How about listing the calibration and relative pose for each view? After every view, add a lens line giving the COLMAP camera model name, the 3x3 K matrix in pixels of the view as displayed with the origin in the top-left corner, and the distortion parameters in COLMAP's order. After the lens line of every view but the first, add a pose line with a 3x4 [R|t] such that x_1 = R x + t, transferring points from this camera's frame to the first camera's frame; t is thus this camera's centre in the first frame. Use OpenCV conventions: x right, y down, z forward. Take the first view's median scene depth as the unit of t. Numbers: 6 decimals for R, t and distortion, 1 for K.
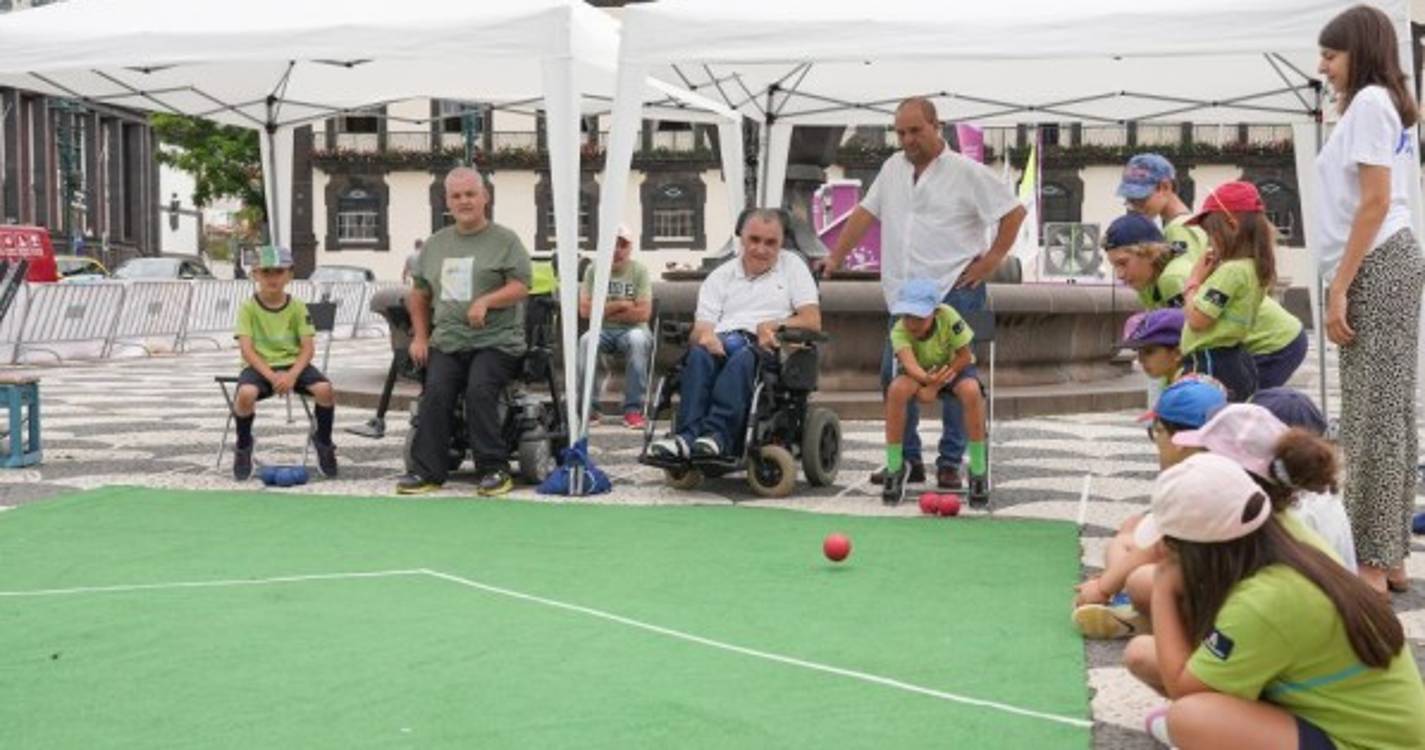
lens RADIAL K [[1924.6, 0, 679.7], [0, 1924.6, 373.0], [0, 0, 1]] dist [0.022760, 0.444811]
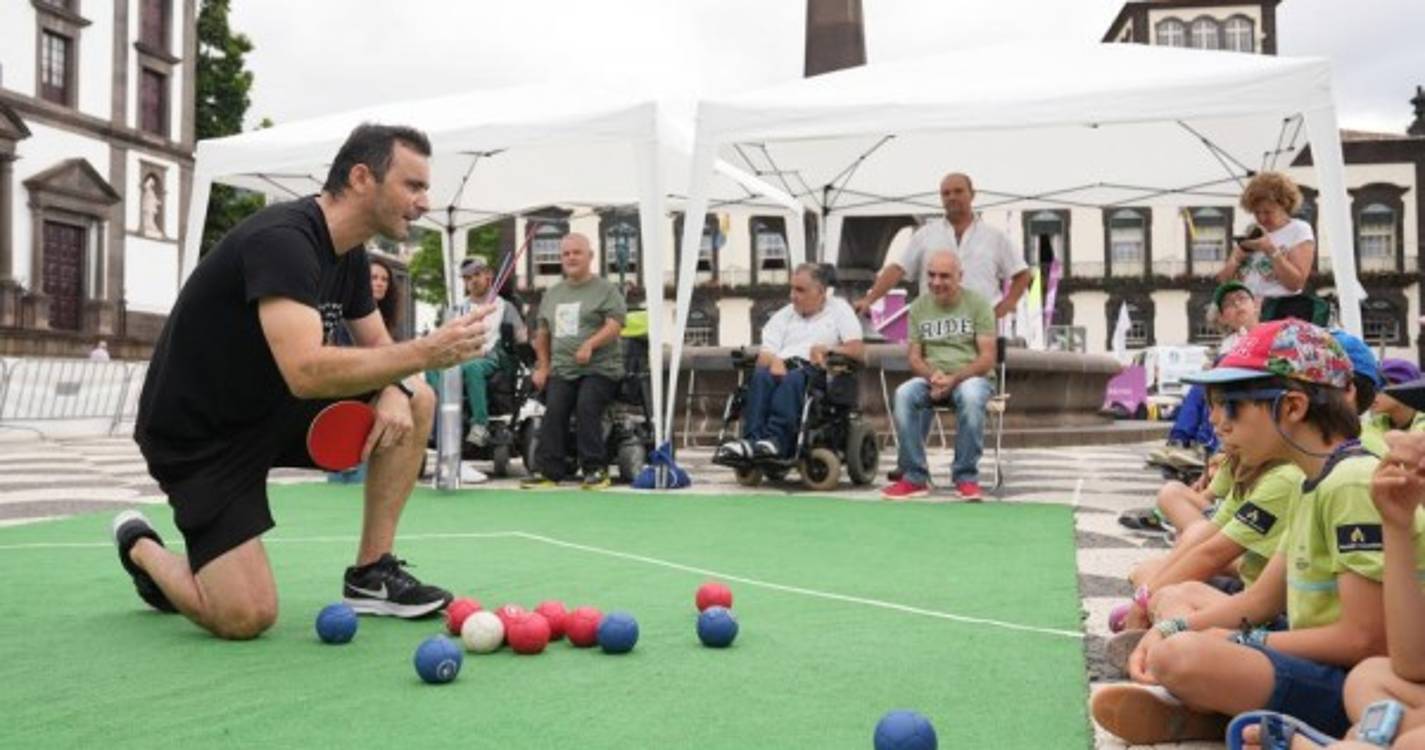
lens RADIAL K [[1336.6, 0, 681.7], [0, 1336.6, 361.6], [0, 0, 1]] dist [-0.098286, 0.203627]
pose [[0.996557, -0.006238, -0.082680, 0.029091], [-0.000416, 0.996778, -0.080211, 0.047854], [0.082914, 0.079969, 0.993343, 0.134397]]
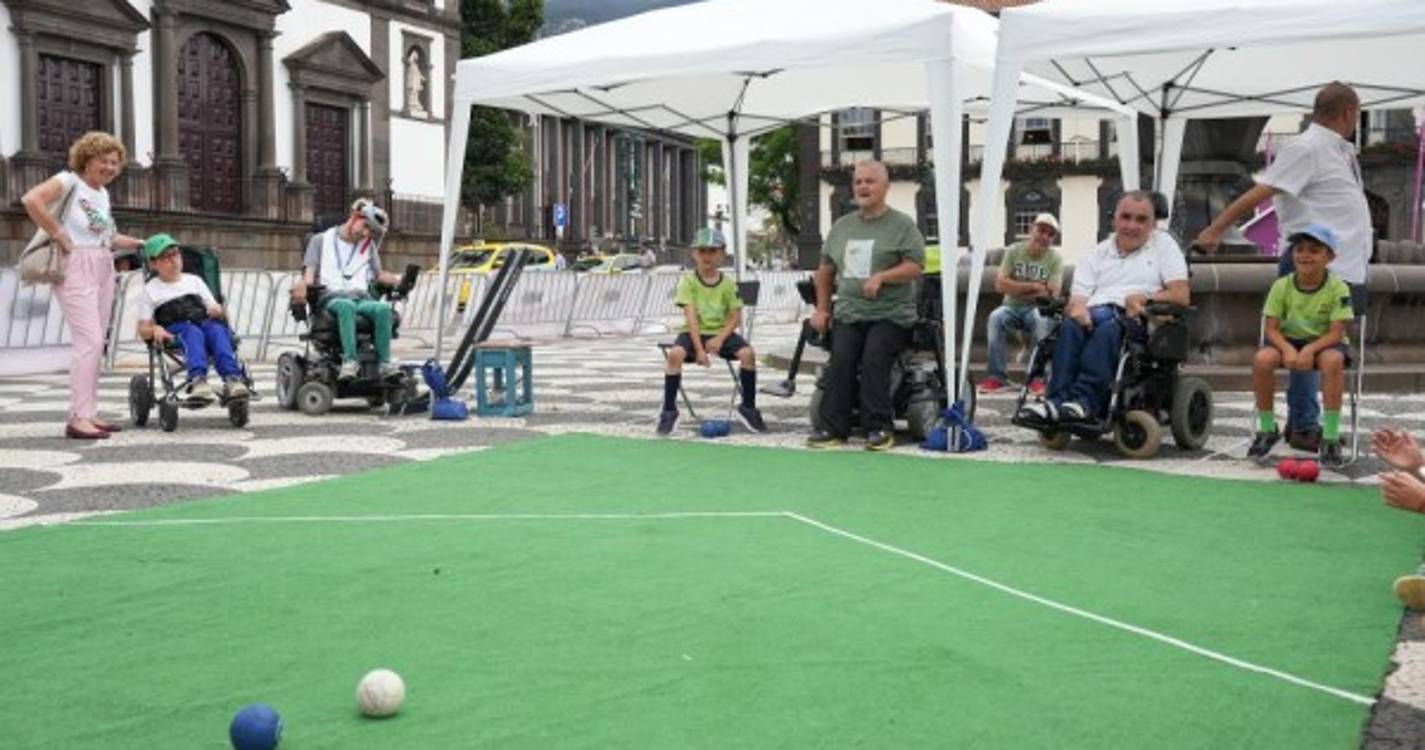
lens RADIAL K [[1568.5, 0, 687.2], [0, 1568.5, 361.0], [0, 0, 1]] dist [-0.017507, 0.225639]
pose [[0.955946, 0.011555, -0.293314, 0.060737], [-0.010157, 0.999929, 0.006289, 0.006510], [0.293366, -0.003033, 0.955995, 0.082091]]
